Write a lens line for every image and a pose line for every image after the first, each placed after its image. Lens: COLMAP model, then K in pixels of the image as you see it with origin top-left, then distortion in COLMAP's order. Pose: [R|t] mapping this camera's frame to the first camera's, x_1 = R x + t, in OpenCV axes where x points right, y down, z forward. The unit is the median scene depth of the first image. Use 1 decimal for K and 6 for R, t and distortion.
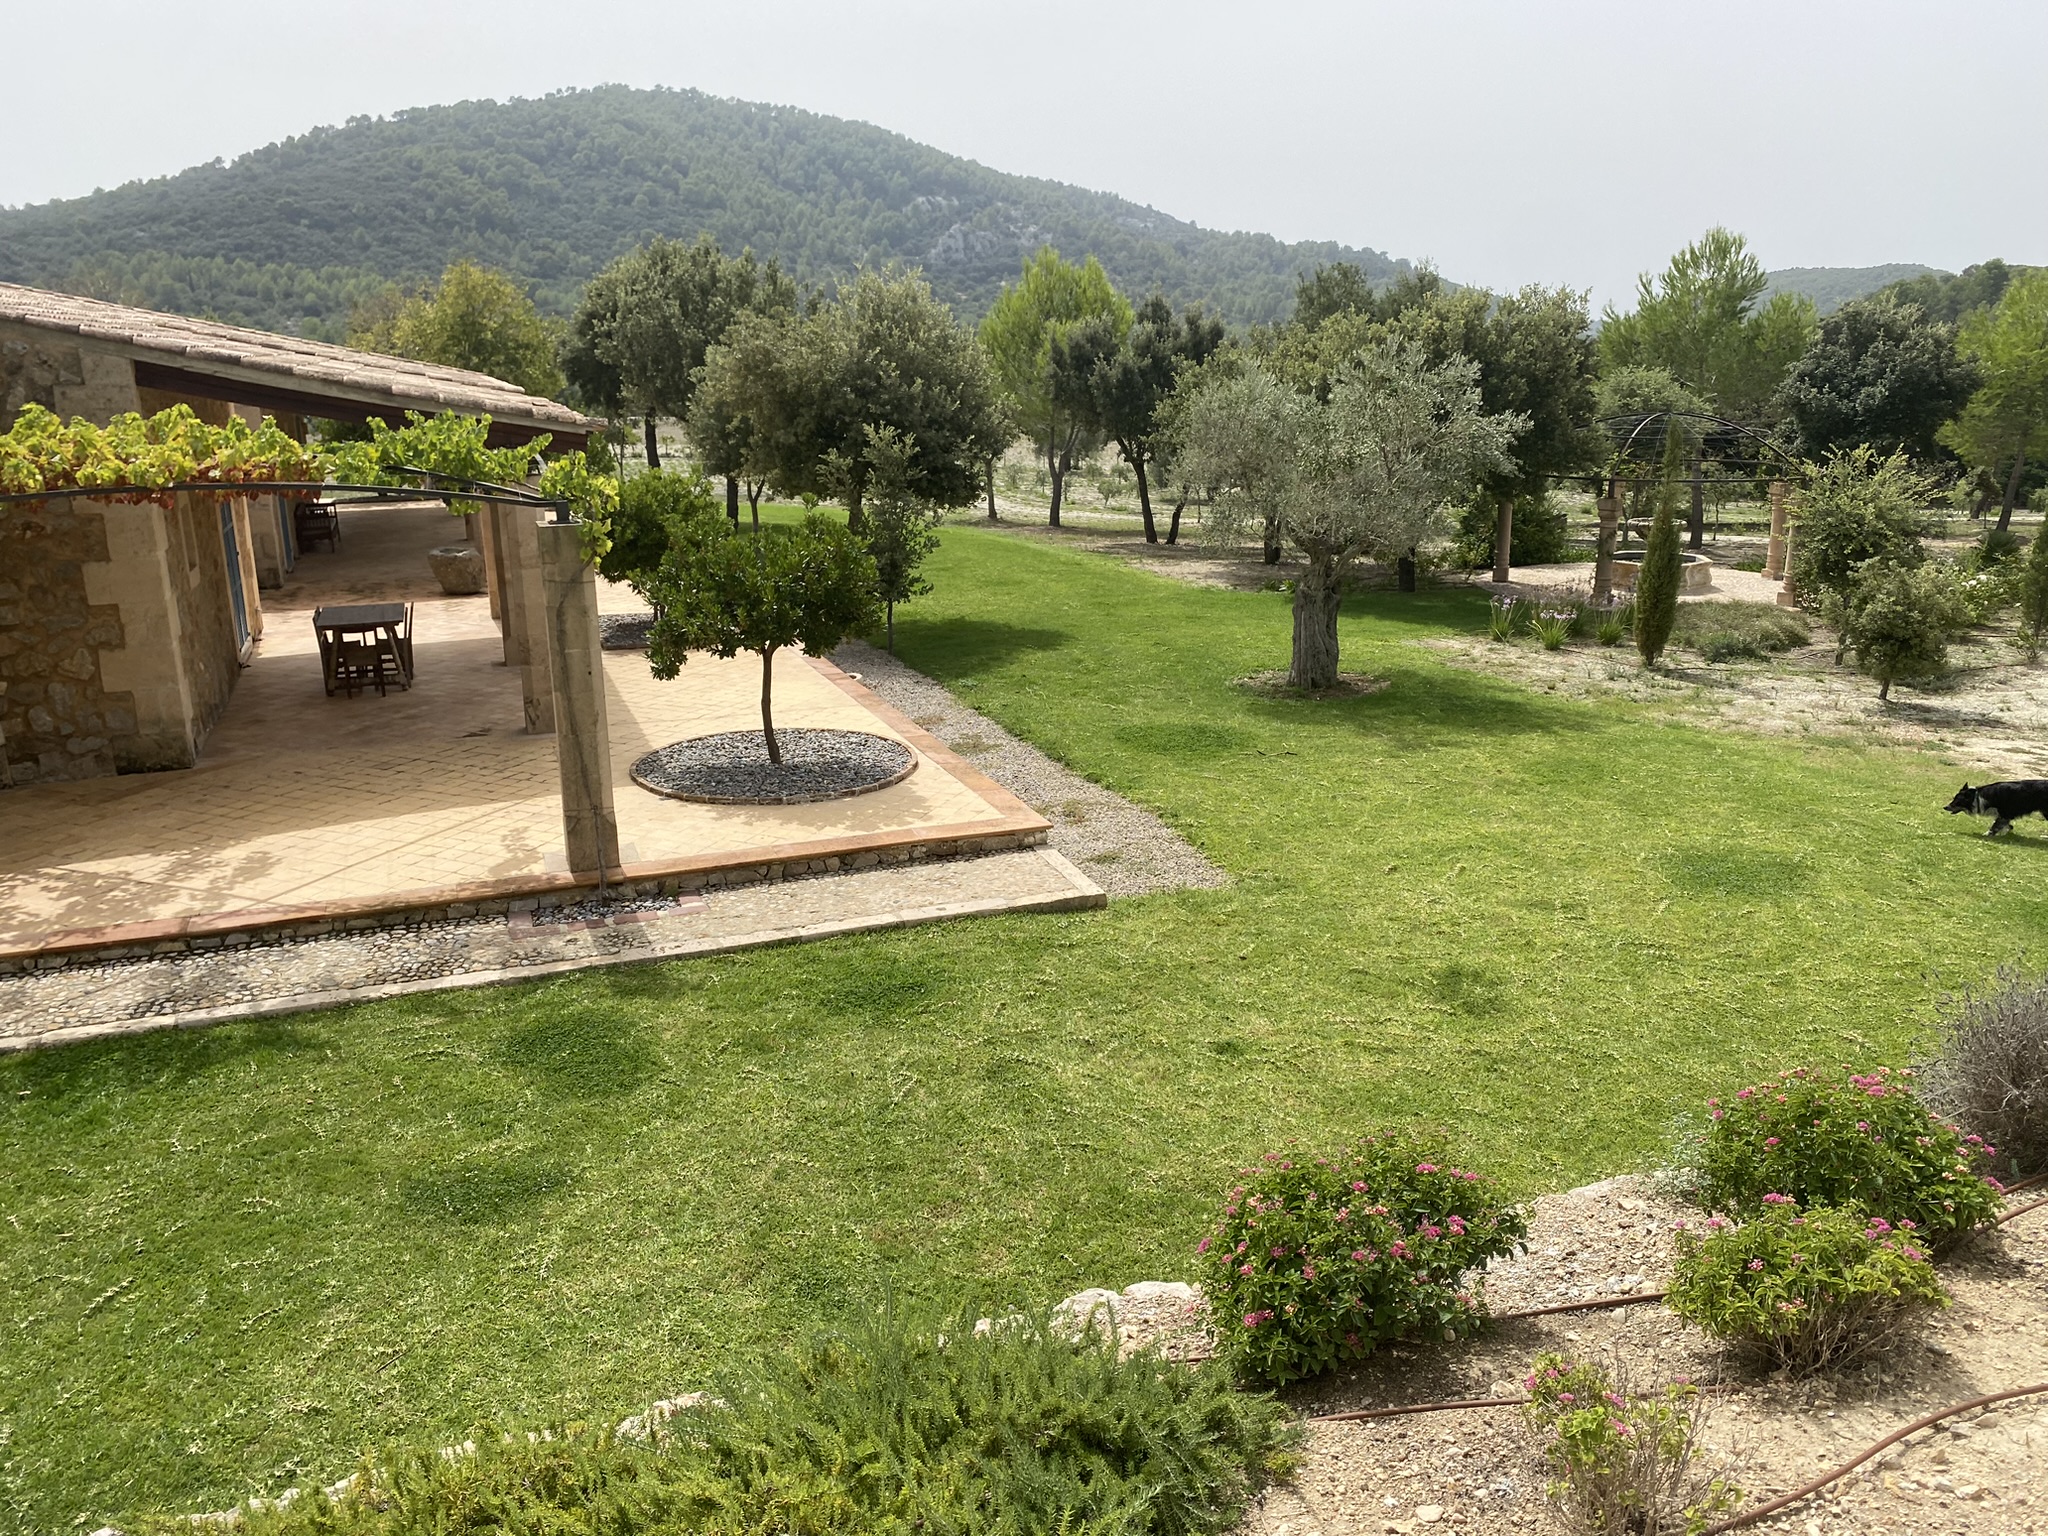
lens RADIAL K [[1559.6, 0, 1027.1], [0, 1559.6, 767.9], [0, 0, 1]] dist [0.065091, -0.092387]
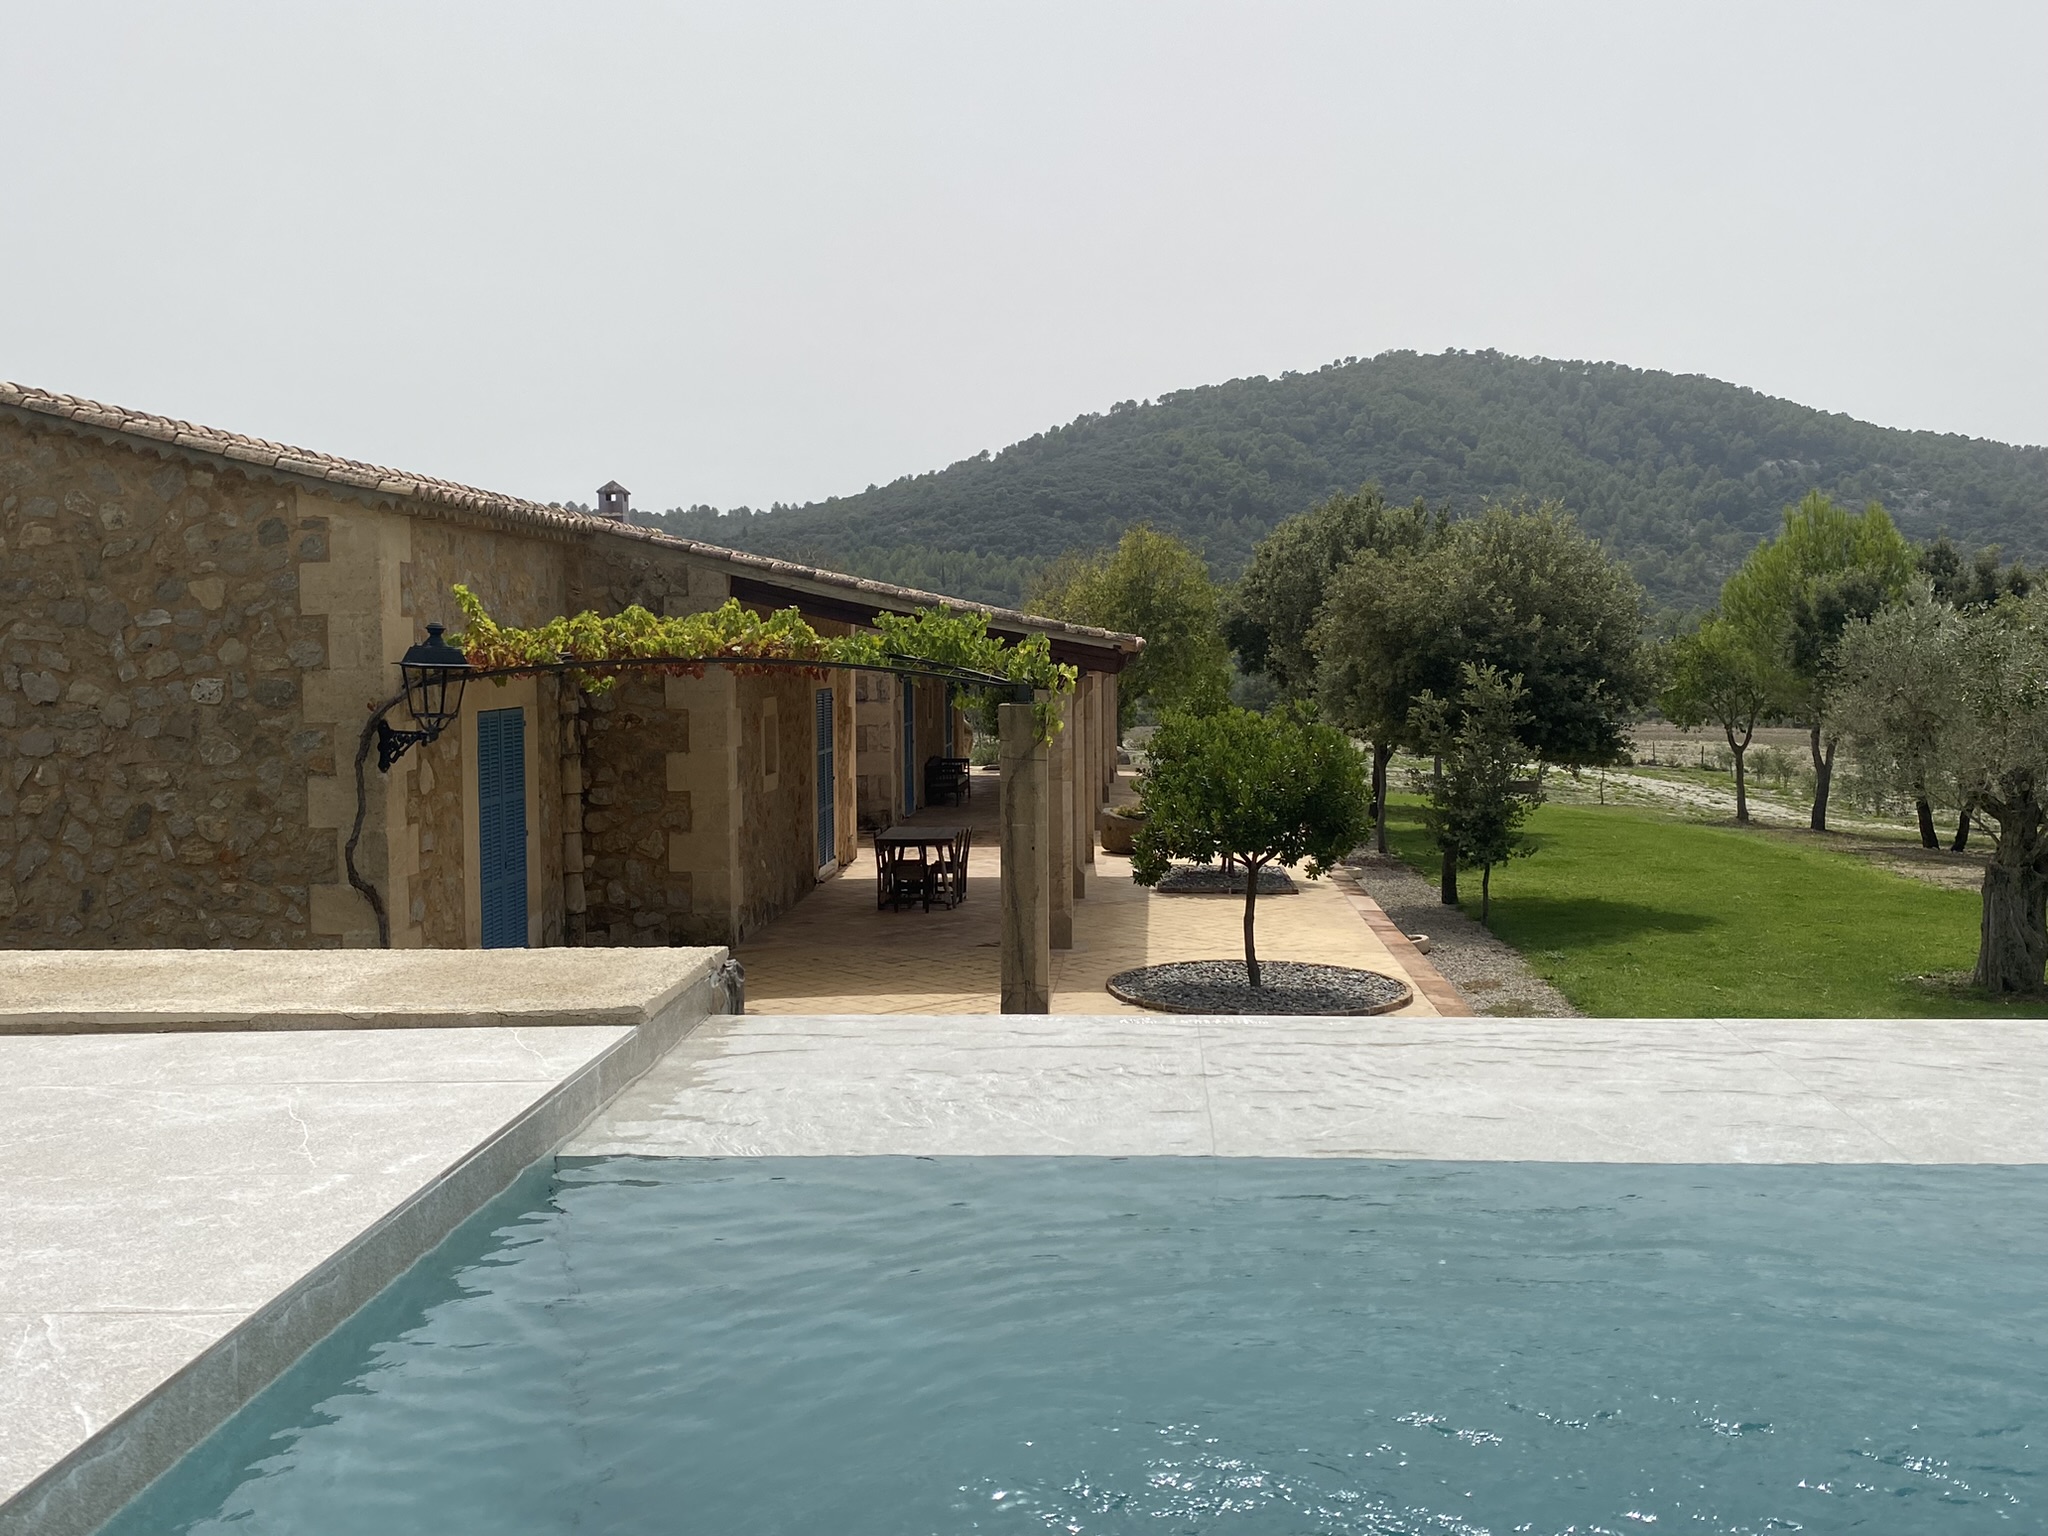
lens RADIAL K [[1897.3, 0, 1035.0], [0, 1897.3, 777.1], [0, 0, 1]] dist [0.203530, -0.428919]
pose [[0.914807, 0.035163, -0.402358, 0.174277], [-0.110162, 0.980154, -0.164808, 0.078117], [0.388578, 0.195092, 0.900525, -0.101825]]
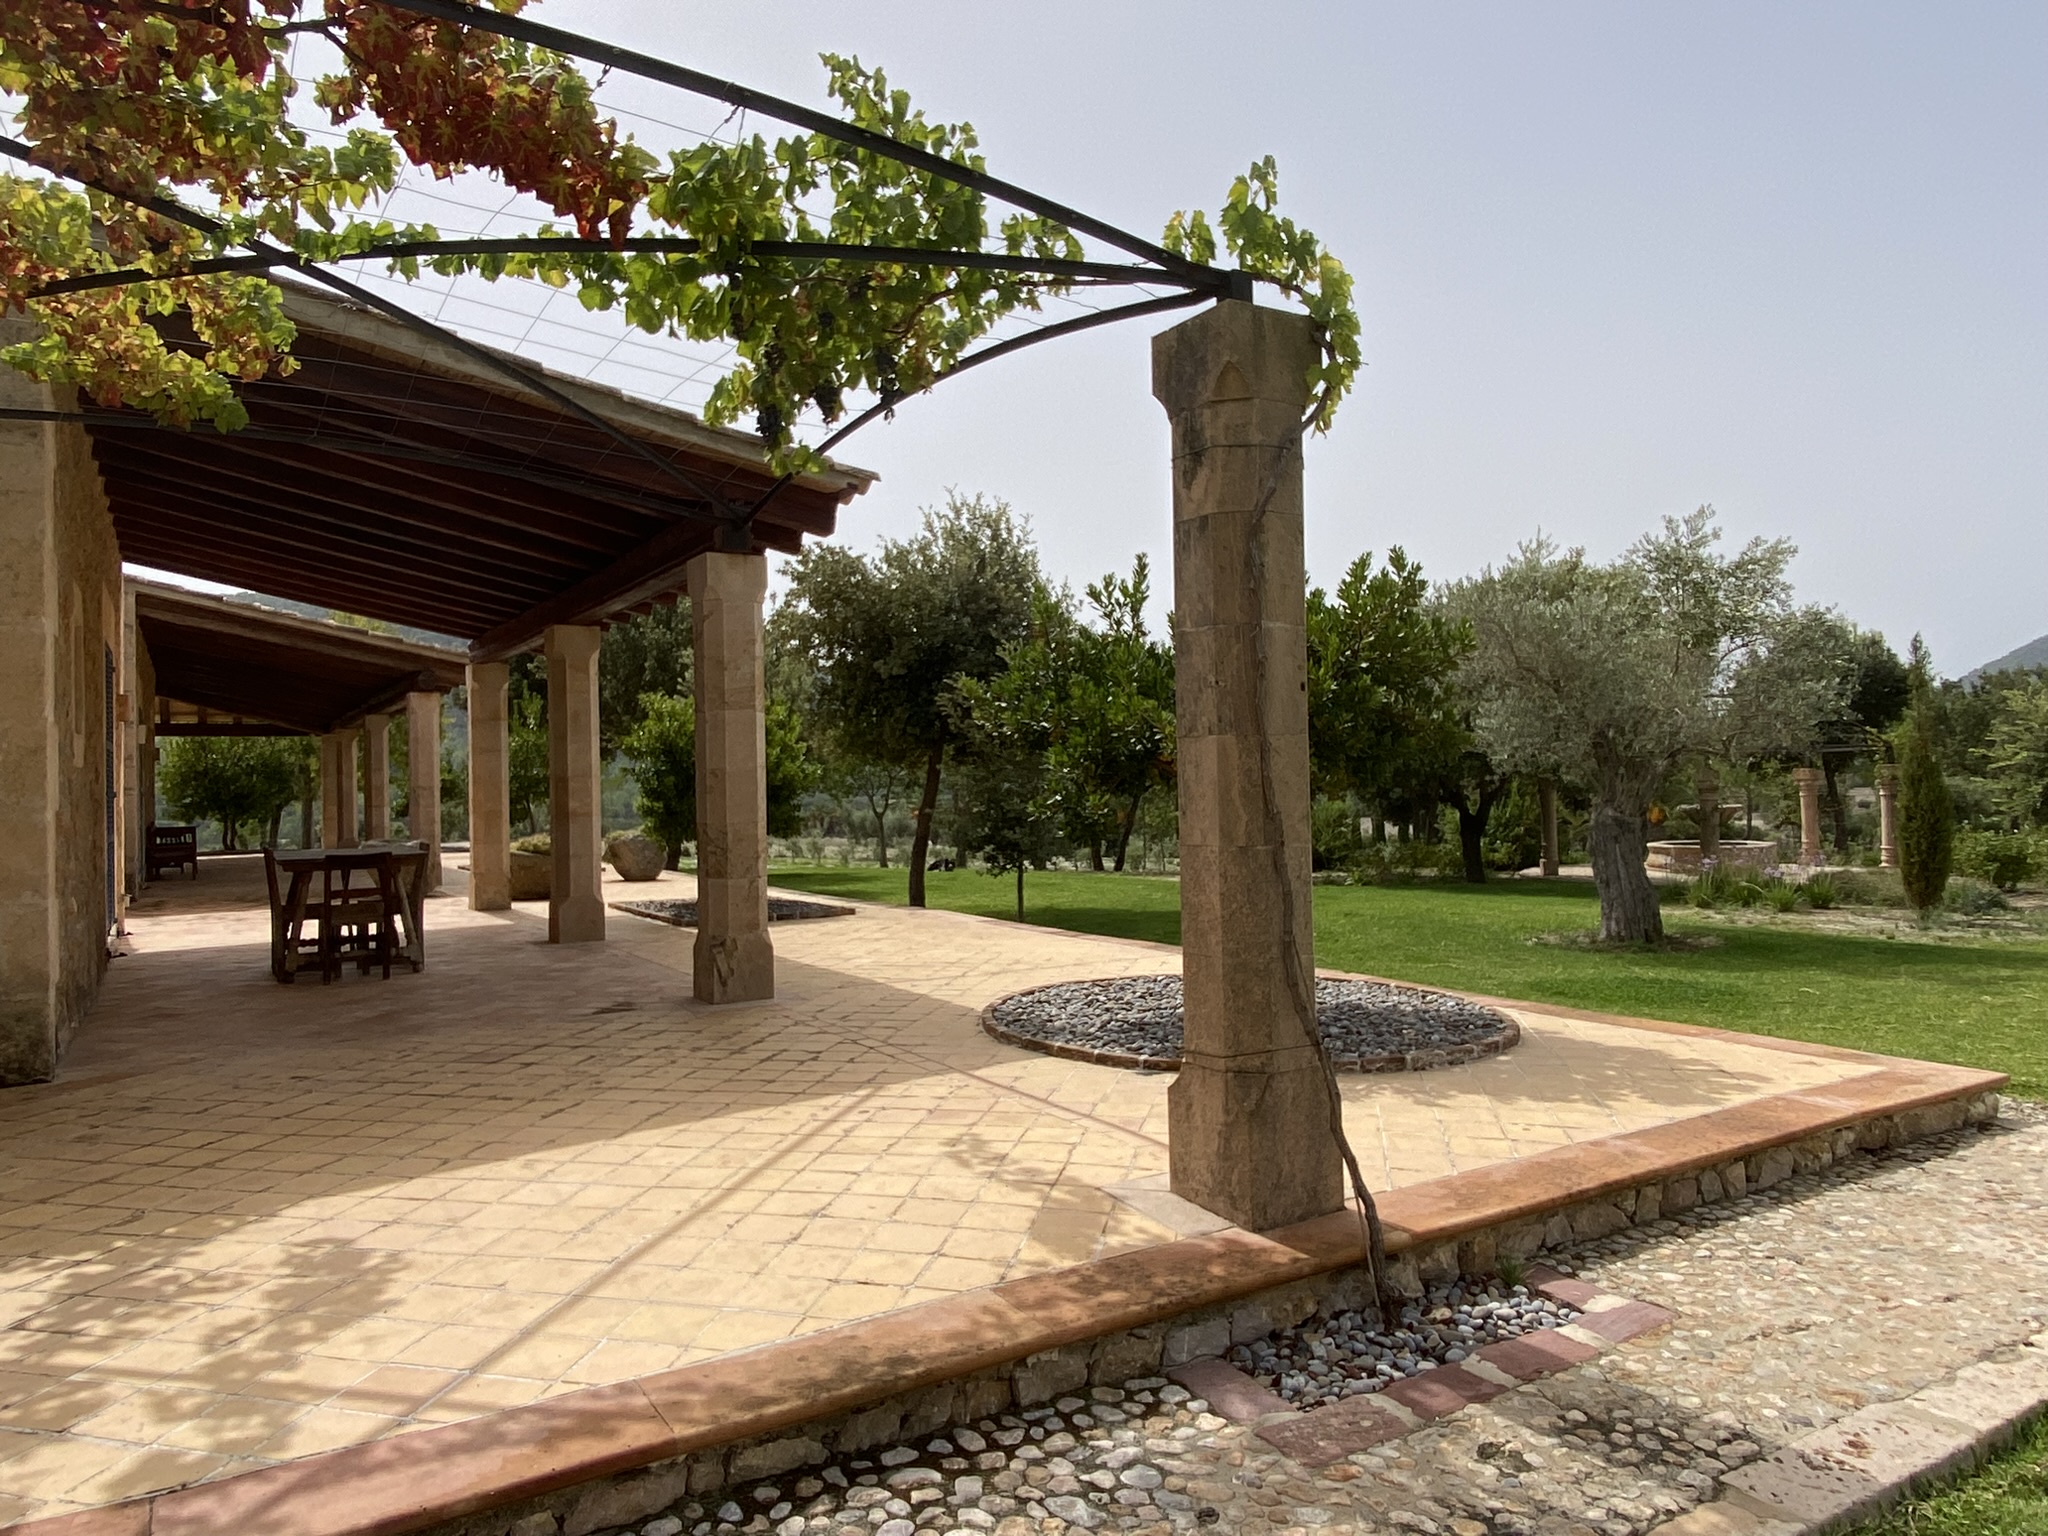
lens RADIAL K [[1376.8, 0, 1022.9], [0, 1376.8, 763.8], [0, 0, 1]] dist [0.067821, -0.075013]
pose [[0.984026, -0.010704, 0.177702, -0.330136], [0.058956, 0.961459, -0.268553, 0.037546], [-0.167979, 0.274740, 0.946732, 0.555951]]
